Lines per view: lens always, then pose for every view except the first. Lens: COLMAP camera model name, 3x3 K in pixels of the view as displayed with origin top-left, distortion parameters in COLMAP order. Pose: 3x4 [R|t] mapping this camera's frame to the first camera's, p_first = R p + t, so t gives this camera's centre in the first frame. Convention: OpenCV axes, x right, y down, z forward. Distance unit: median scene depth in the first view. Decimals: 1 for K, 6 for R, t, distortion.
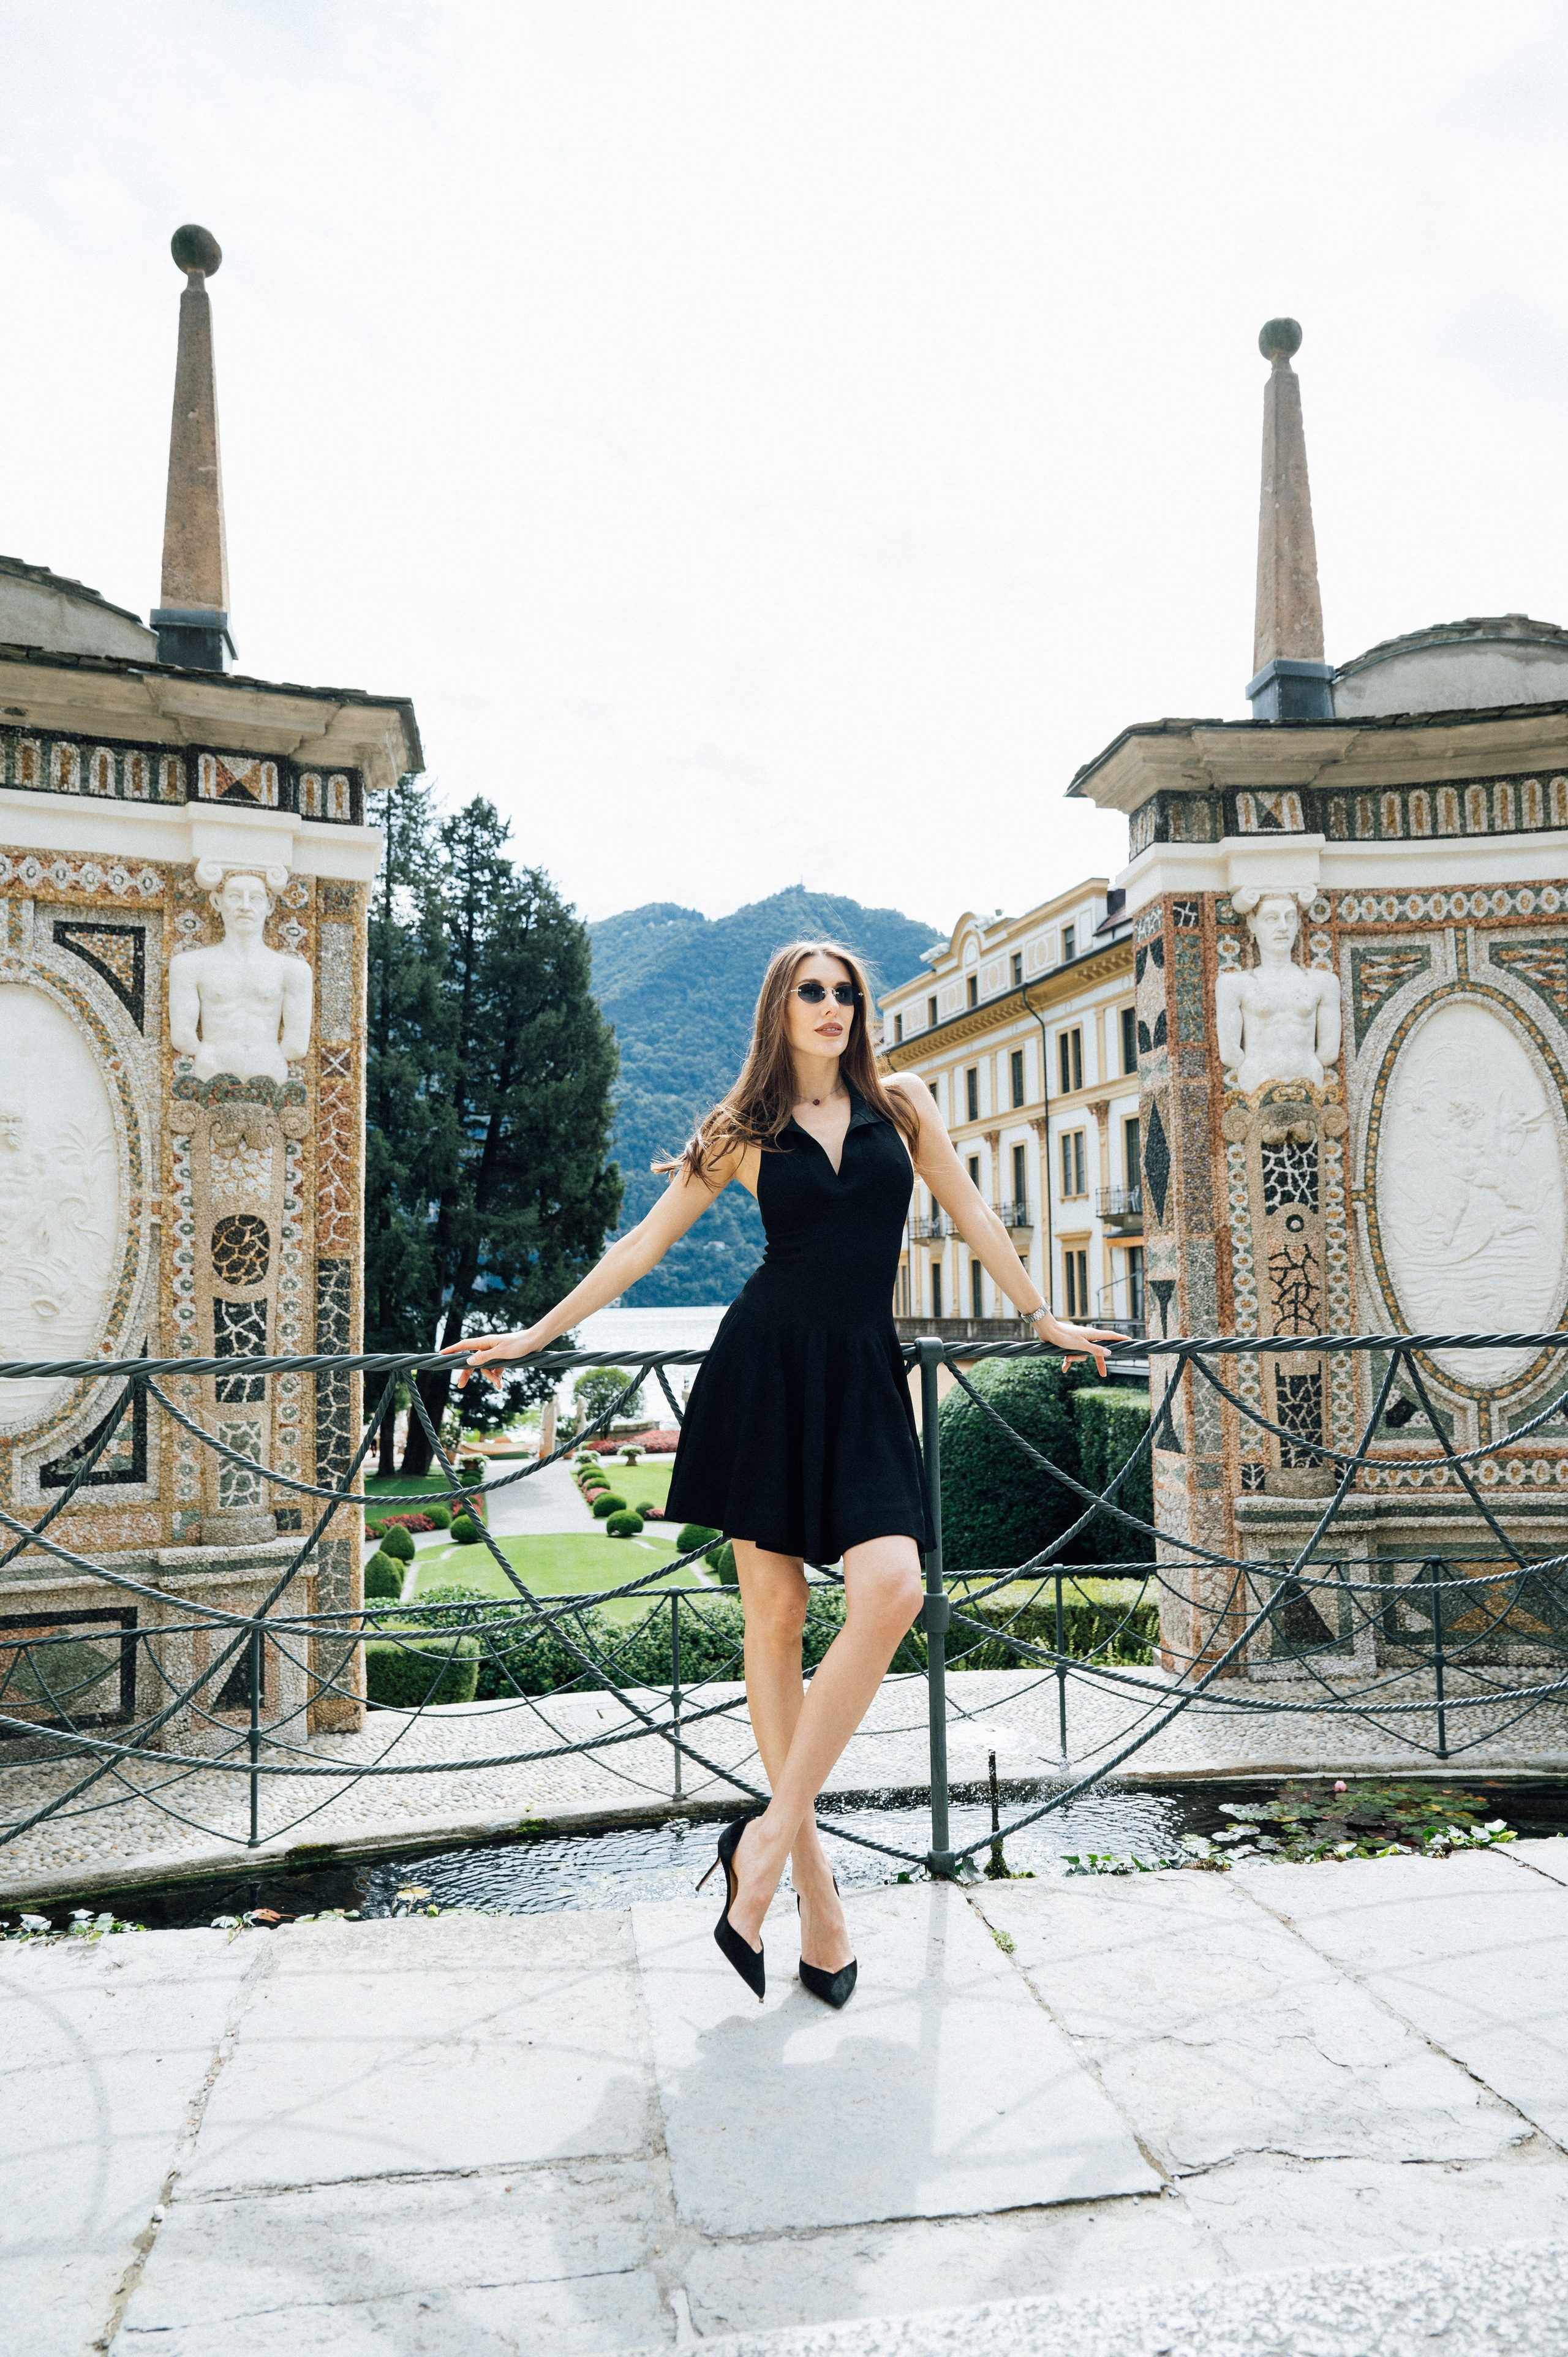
lens RADIAL K [[1609.7, 0, 790.8], [0, 1609.7, 1209.4], [0, 0, 1]] dist [0.005504, -0.000362]
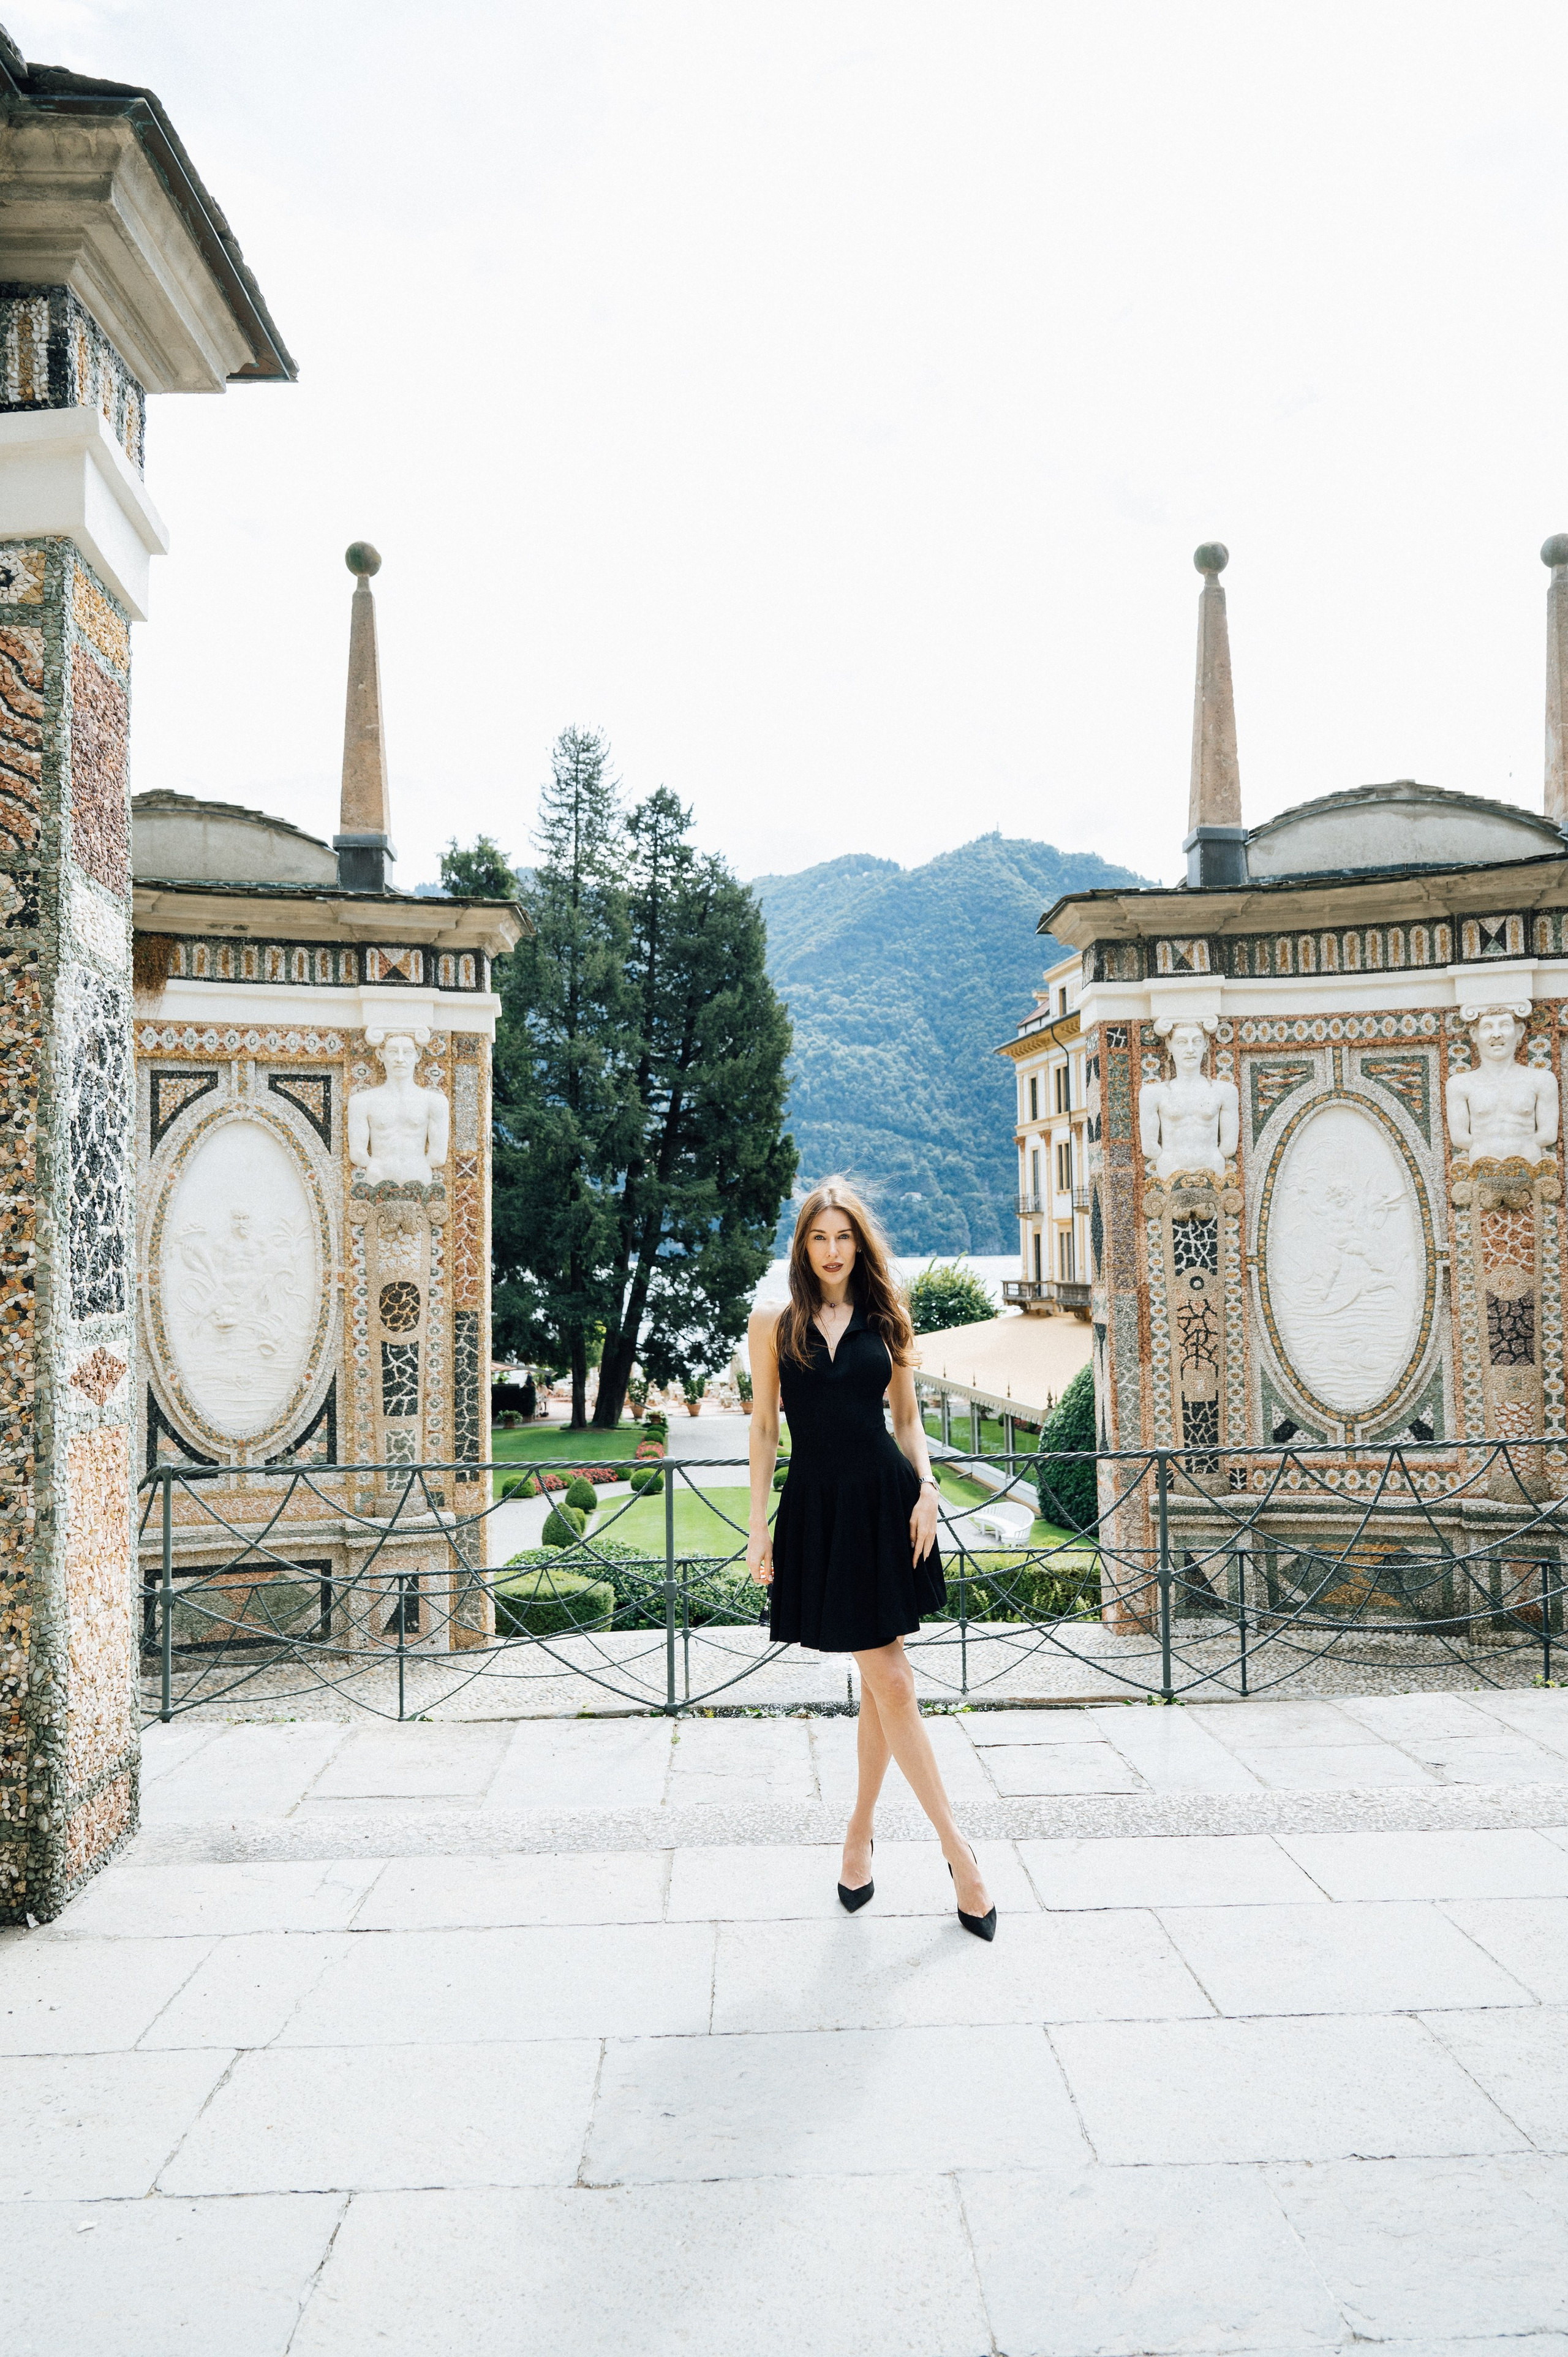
lens RADIAL K [[1609.7, 0, 790.8], [0, 1609.7, 1209.4], [0, 0, 1]] dist [0.005504, -0.000362]
pose [[0.992387, -0.001060, -0.123158, 0.138667], [0.004925, 0.999505, 0.031078, -0.083988], [0.123064, -0.031448, 0.991900, -0.282319]]
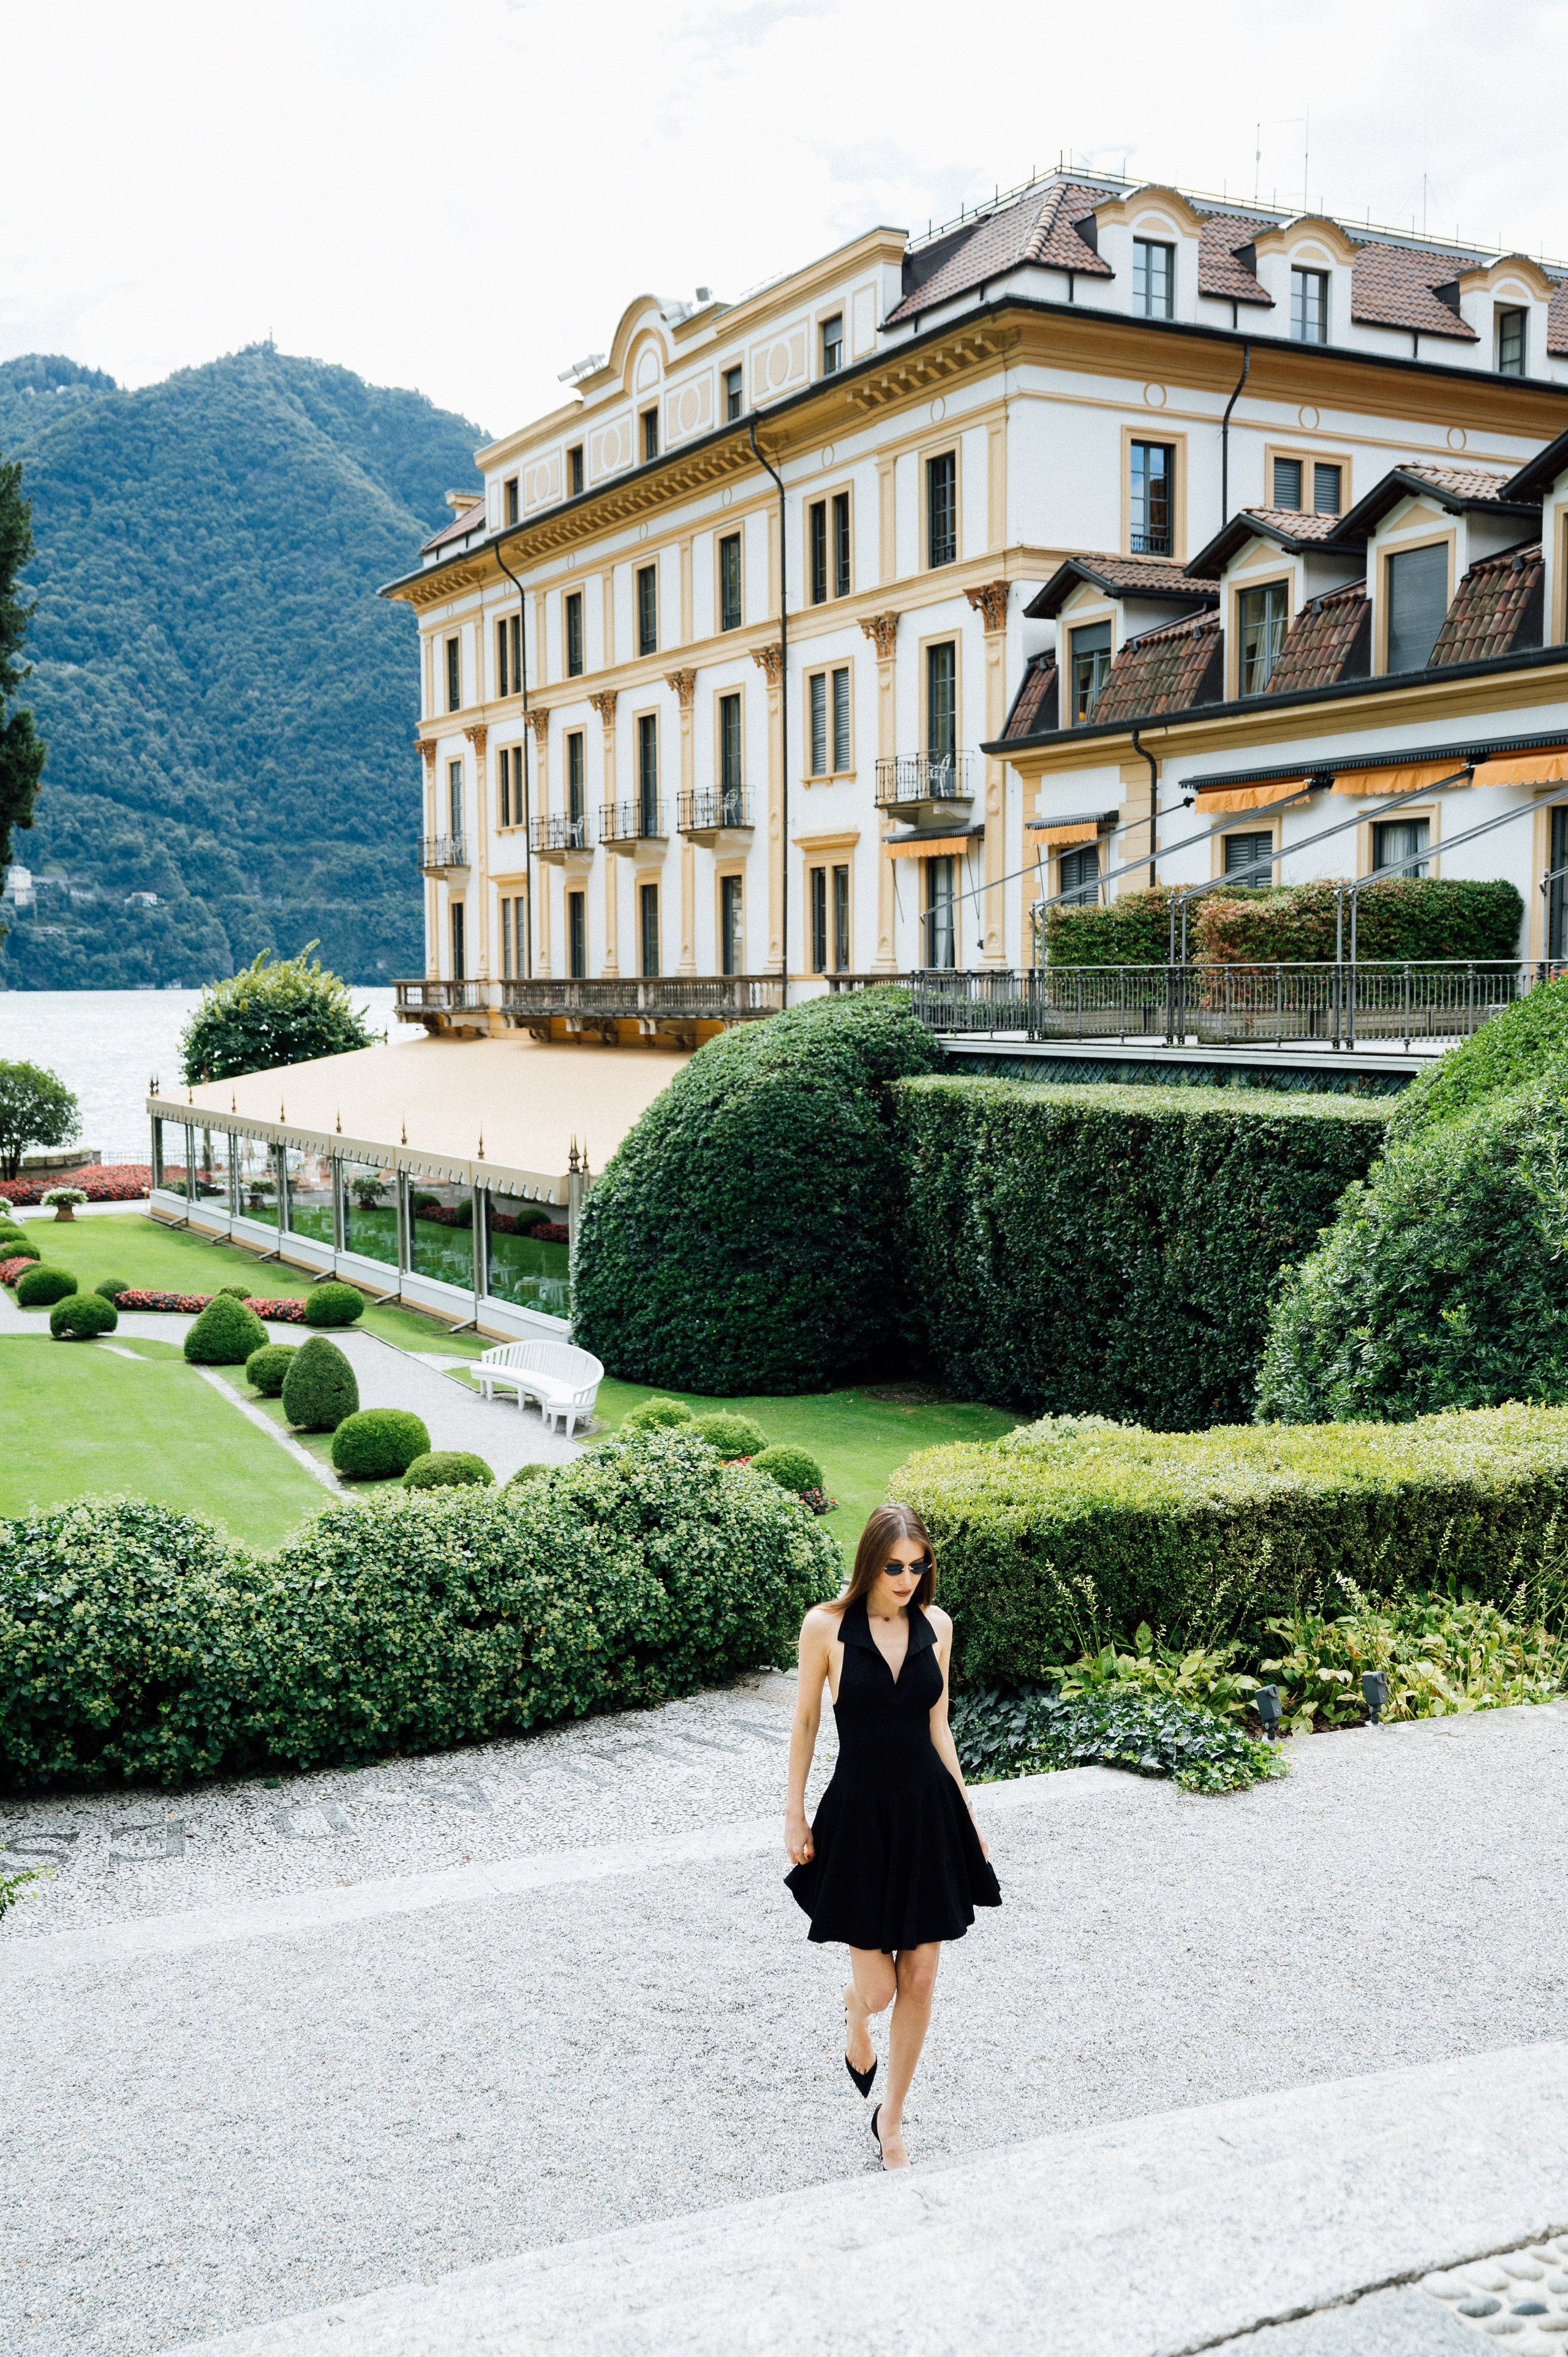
lens RADIAL K [[2295.3, 0, 784.0], [0, 2295.3, 1178.5], [0, 0, 1]] dist [0.005957, 0.020990]
pose [[0.974498, -0.008486, 0.224234, -0.182062], [-0.022793, 0.990373, 0.136535, 0.118557], [-0.223234, -0.138164, 0.964924, 0.664215]]
